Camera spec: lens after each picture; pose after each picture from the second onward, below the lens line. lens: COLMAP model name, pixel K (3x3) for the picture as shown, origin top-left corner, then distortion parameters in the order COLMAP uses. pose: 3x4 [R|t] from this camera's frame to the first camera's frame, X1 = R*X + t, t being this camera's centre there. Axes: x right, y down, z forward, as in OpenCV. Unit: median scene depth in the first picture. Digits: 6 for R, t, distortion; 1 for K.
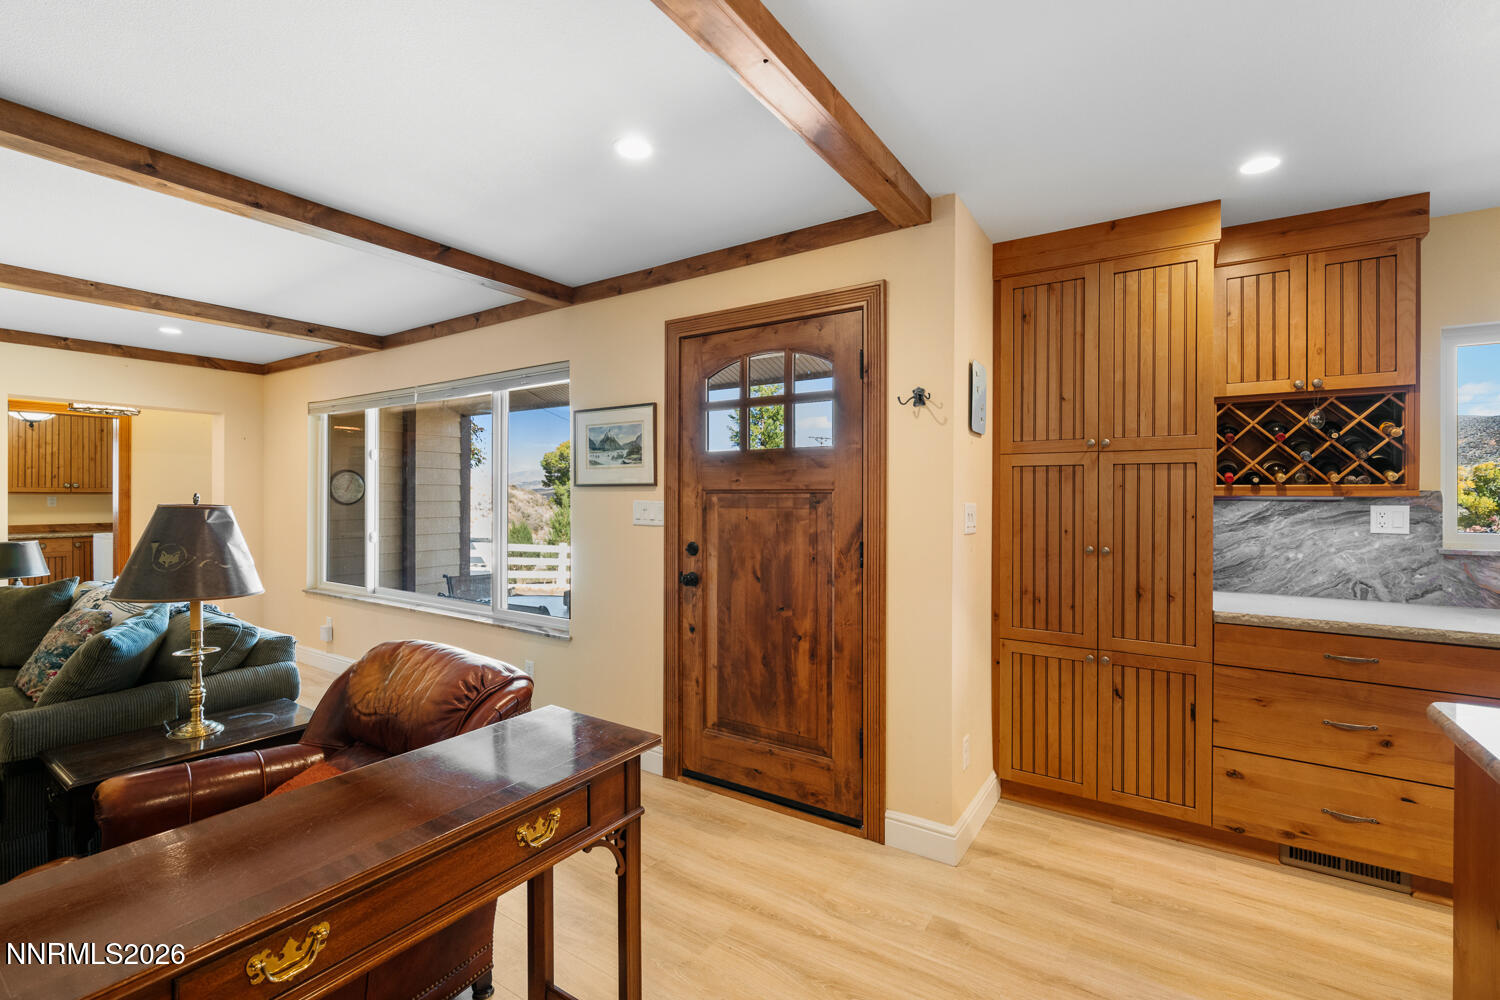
lens RADIAL K [[650.6, 0, 754.3], [0, 650.6, 493.7], [0, 0, 1]] dist [-0.000920, -0.000385]
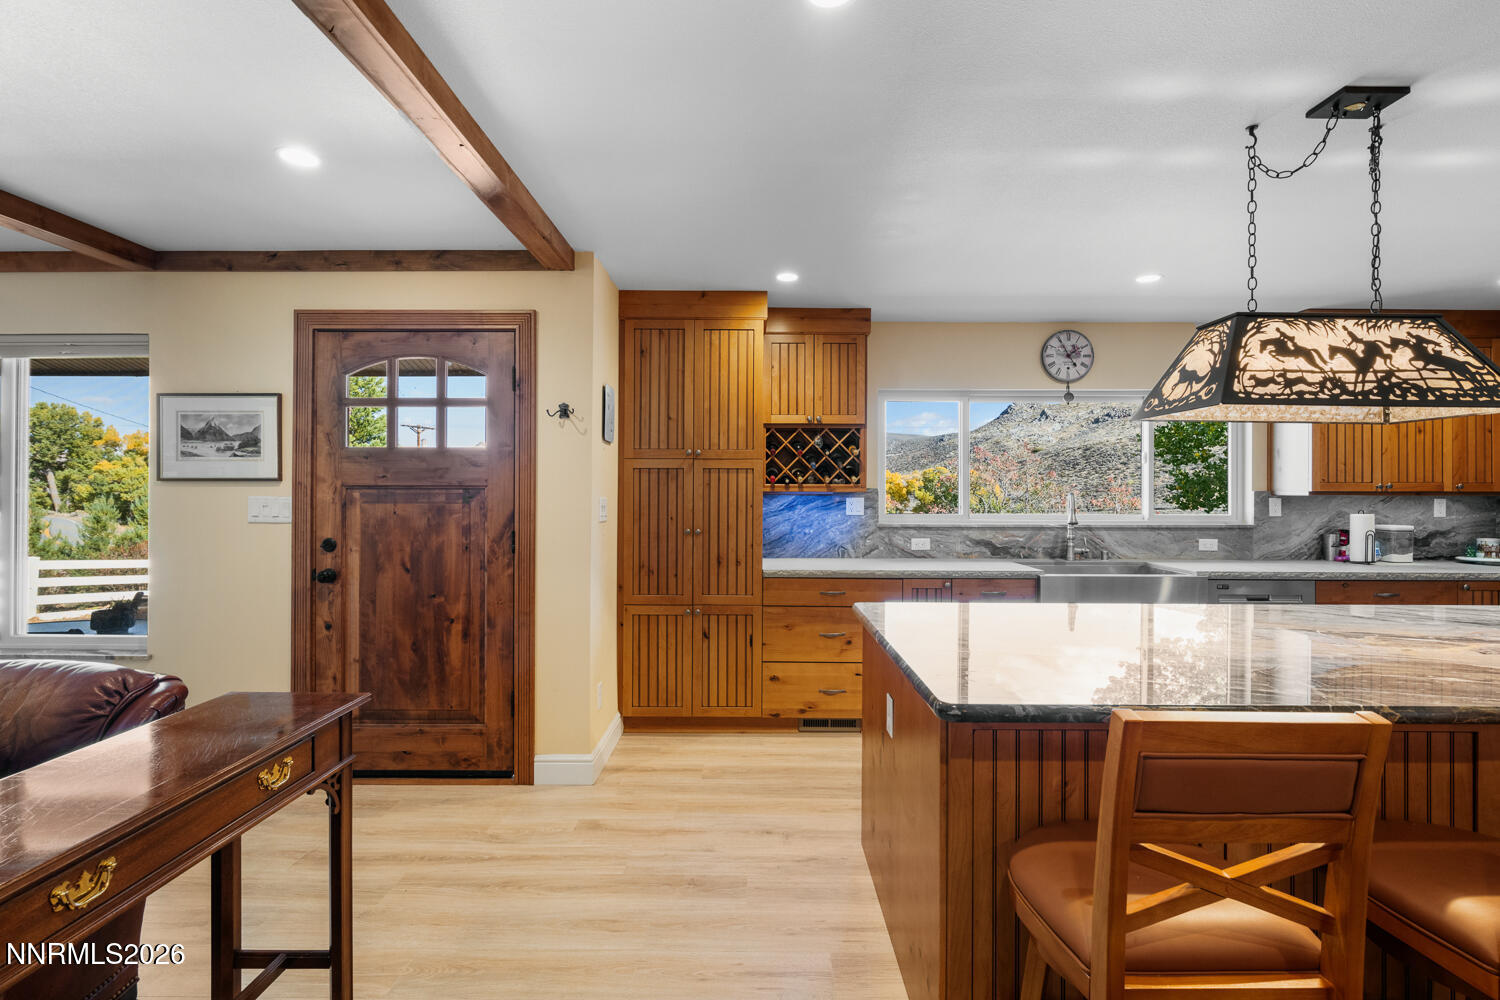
lens RADIAL K [[650.6, 0, 754.3], [0, 650.6, 493.7], [0, 0, 1]] dist [-0.000920, -0.000385]
pose [[0.834271, -0.001698, 0.551352, -0.112128], [-0.002262, 0.999976, 0.006502, -0.001287], [-0.551350, -0.006671, 0.834247, -0.200617]]
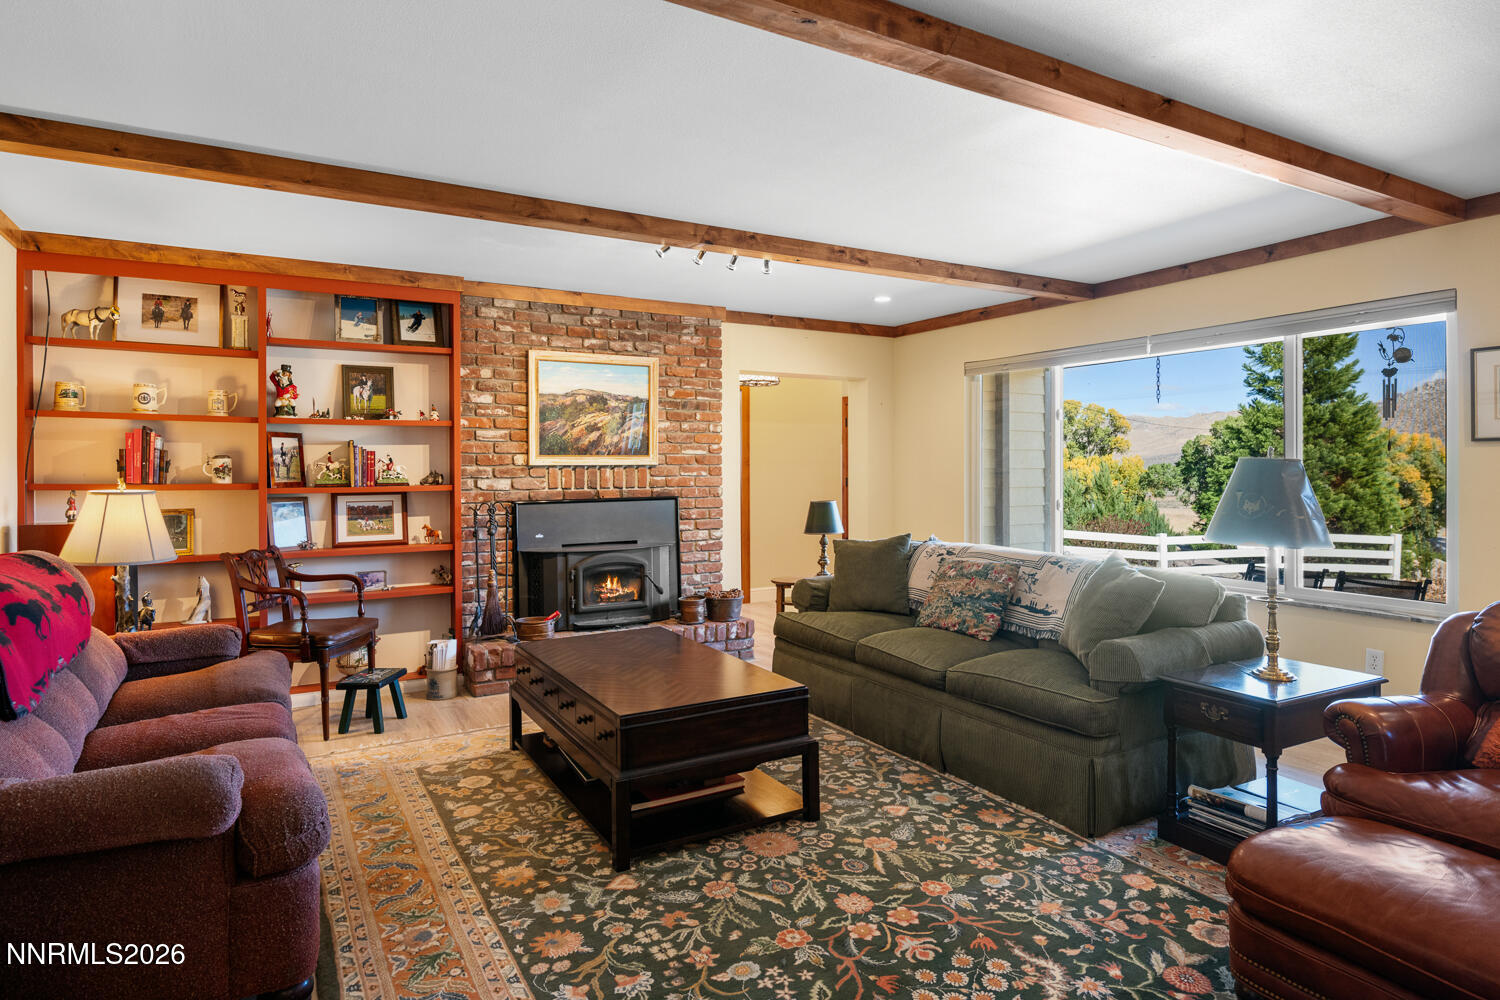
lens RADIAL K [[845.9, 0, 749.7], [0, 845.9, 468.7], [0, 0, 1]] dist [0.000013, 0.000048]
pose [[0.898493, -0.006444, -0.438940, -0.777051], [0.007892, 0.999968, 0.001475, 0.018638], [0.438916, -0.004790, 0.898515, -0.445072]]
